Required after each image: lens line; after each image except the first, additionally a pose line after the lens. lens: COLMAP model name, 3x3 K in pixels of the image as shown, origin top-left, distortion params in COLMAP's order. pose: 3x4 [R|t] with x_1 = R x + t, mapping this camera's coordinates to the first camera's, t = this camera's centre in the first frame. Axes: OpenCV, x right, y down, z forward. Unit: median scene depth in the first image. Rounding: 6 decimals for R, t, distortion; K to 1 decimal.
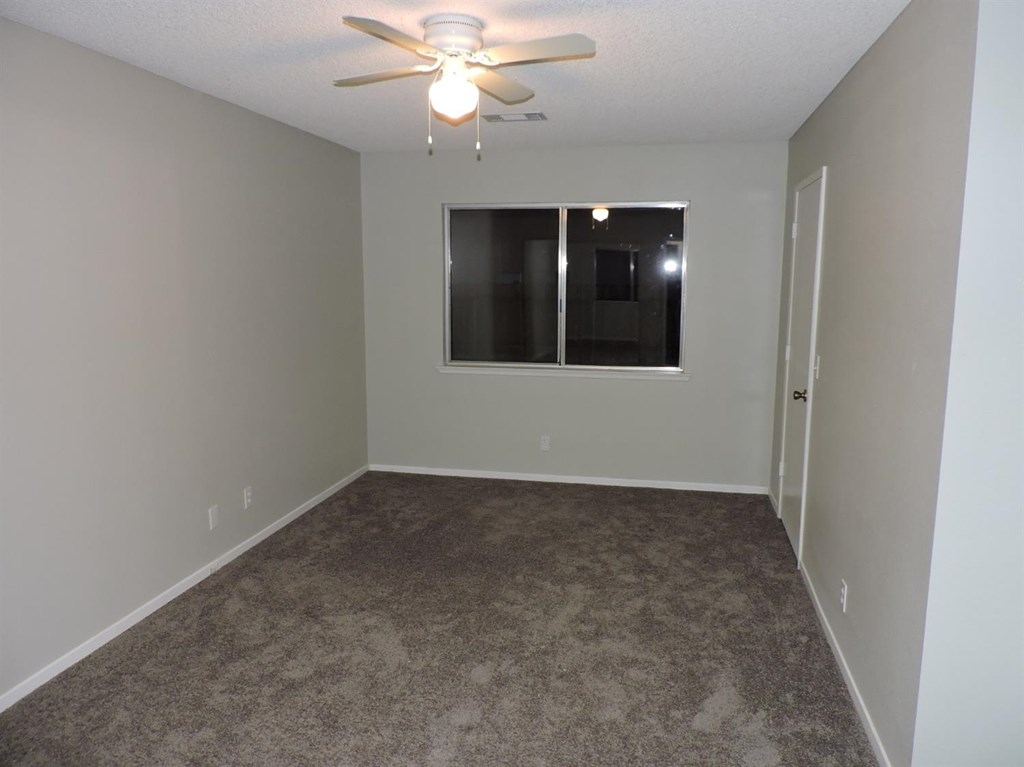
lens RADIAL K [[724.1, 0, 511.2], [0, 724.1, 384.1], [0, 0, 1]] dist [-0.028703, 0.018884]
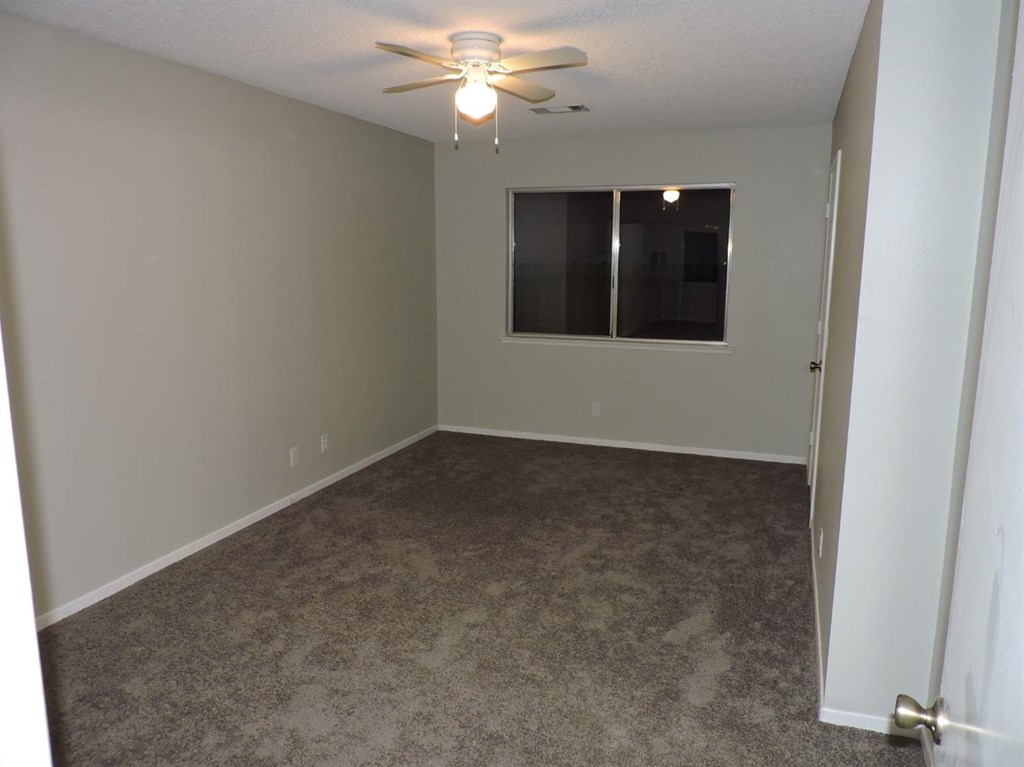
lens RADIAL K [[724.1, 0, 513.8], [0, 724.1, 388.0], [0, 0, 1]] dist [-0.028703, 0.018884]
pose [[0.989059, 0.027160, -0.144998, 0.123761], [-0.022723, 0.999224, 0.032170, 0.025992], [0.145760, -0.028523, 0.988909, -0.132611]]
